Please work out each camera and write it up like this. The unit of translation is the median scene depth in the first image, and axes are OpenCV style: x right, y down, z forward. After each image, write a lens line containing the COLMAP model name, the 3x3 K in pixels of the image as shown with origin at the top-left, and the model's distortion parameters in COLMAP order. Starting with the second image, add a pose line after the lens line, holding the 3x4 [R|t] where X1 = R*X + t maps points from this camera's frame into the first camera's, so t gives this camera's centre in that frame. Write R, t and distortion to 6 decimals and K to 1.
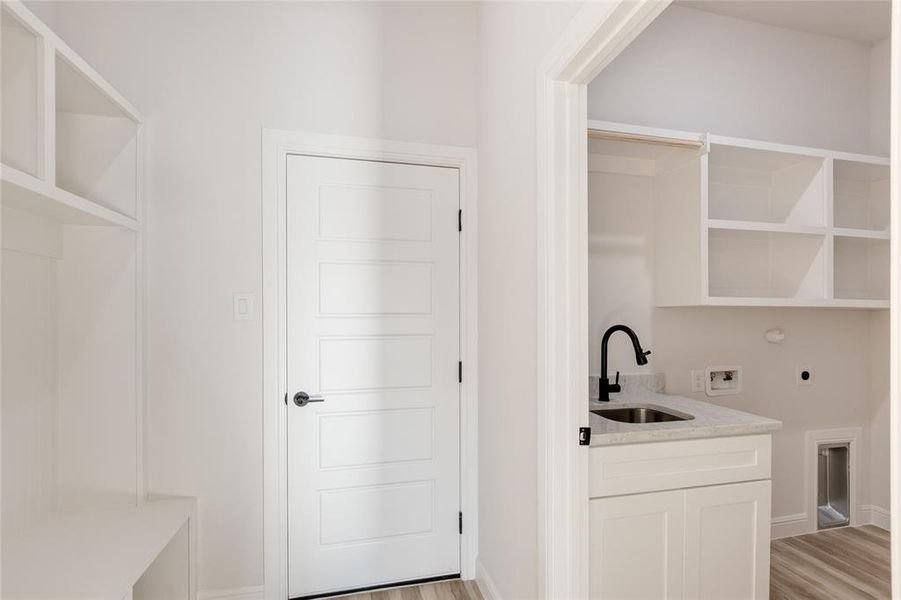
lens RADIAL K [[410.3, 0, 450.9], [0, 410.3, 309.0], [0, 0, 1]] dist [-0.006508, 0.000075]
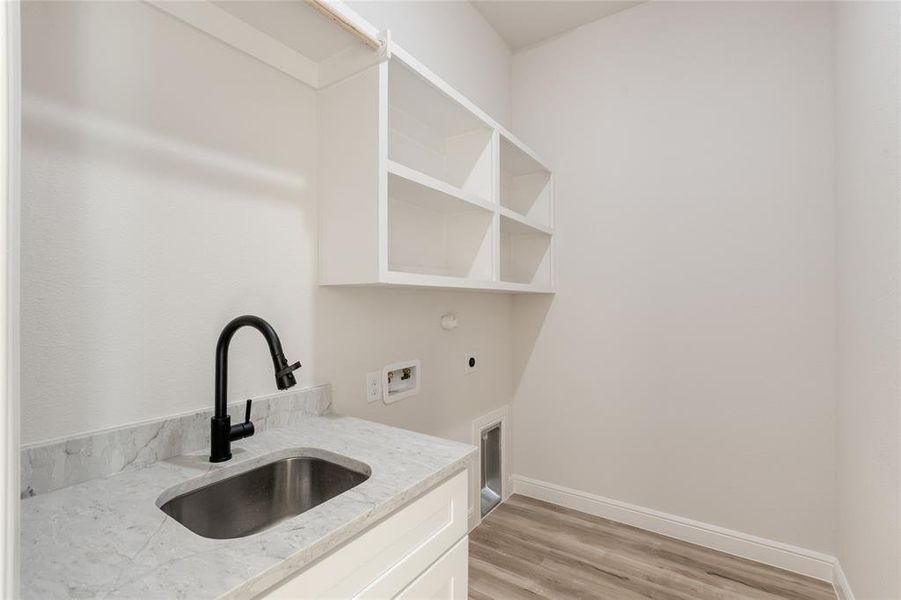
lens RADIAL K [[410.3, 0, 450.9], [0, 410.3, 309.0], [0, 0, 1]] dist [-0.006508, 0.000075]
pose [[0.743064, -0.015457, 0.669041, 0.218943], [-0.008180, 0.999449, 0.032176, 0.008870], [-0.669170, -0.029382, 0.742528, 0.370306]]
